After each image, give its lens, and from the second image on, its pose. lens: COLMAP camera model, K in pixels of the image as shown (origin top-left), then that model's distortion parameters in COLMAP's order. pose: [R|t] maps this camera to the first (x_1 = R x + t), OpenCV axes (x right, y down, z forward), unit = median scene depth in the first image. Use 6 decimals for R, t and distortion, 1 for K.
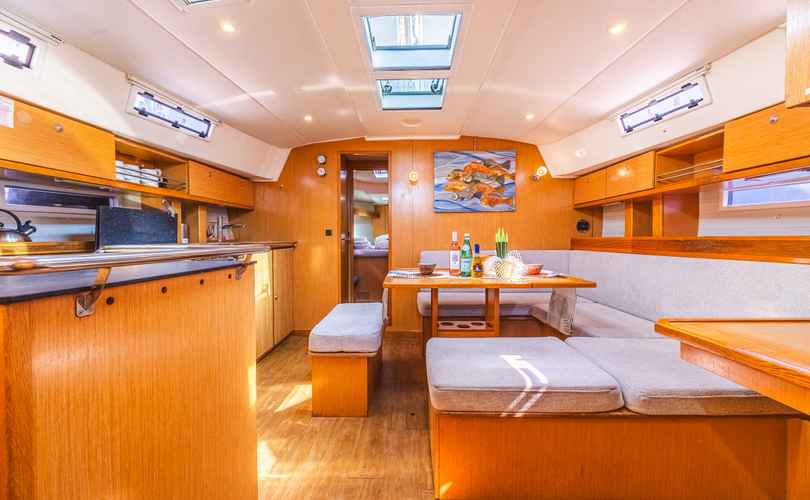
lens RADIAL K [[308.7, 0, 405.3], [0, 308.7, 246.0], [0, 0, 1]] dist [-0.000111, -0.000641]
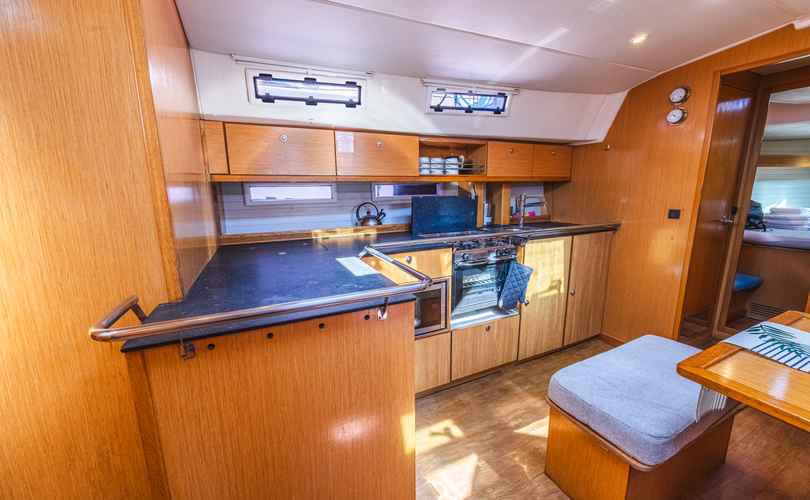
lens RADIAL K [[308.7, 0, 407.1], [0, 308.7, 249.8], [0, 0, 1]] dist [-0.000111, -0.000641]
pose [[0.456029, 0.166008, -0.874345, 0.115333], [-0.014122, 0.983675, 0.179400, -0.123279], [0.889853, -0.069464, 0.450929, 0.335642]]
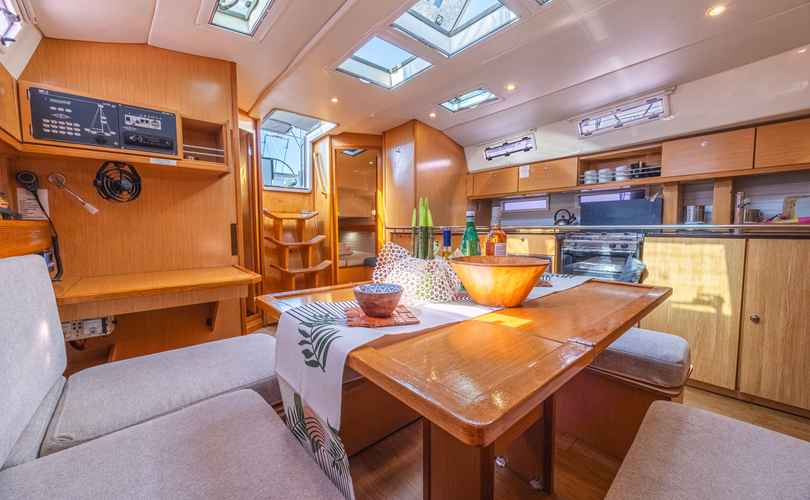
lens RADIAL K [[308.7, 0, 402.2], [0, 308.7, 247.1], [0, 0, 1]] dist [-0.000111, -0.000641]
pose [[-0.753635, 0.053779, -0.655089, 0.651813], [-0.010860, 0.995492, 0.094219, -0.036541], [0.657203, 0.078121, -0.749654, 1.364079]]
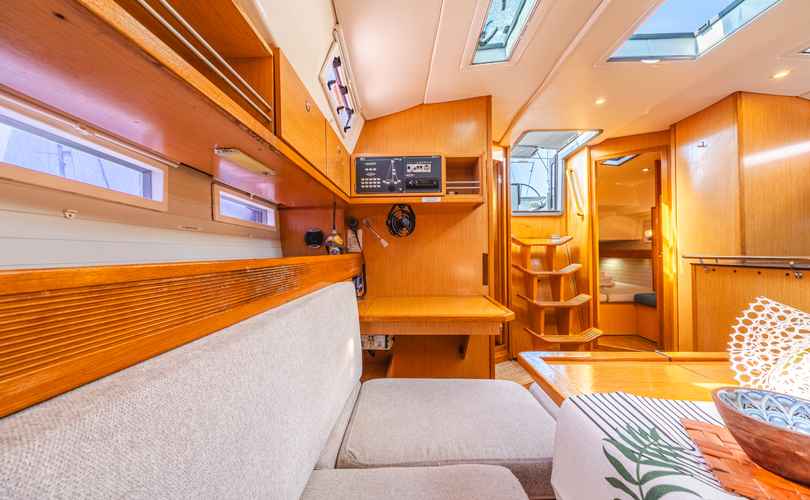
lens RADIAL K [[308.7, 0, 400.2], [0, 308.7, 250.7], [0, 0, 1]] dist [-0.000111, -0.000641]
pose [[-0.999366, 0.014674, 0.032445, 0.646147], [0.015564, 0.999505, 0.027336, -0.049882], [-0.032028, 0.027824, -0.999100, 1.259884]]
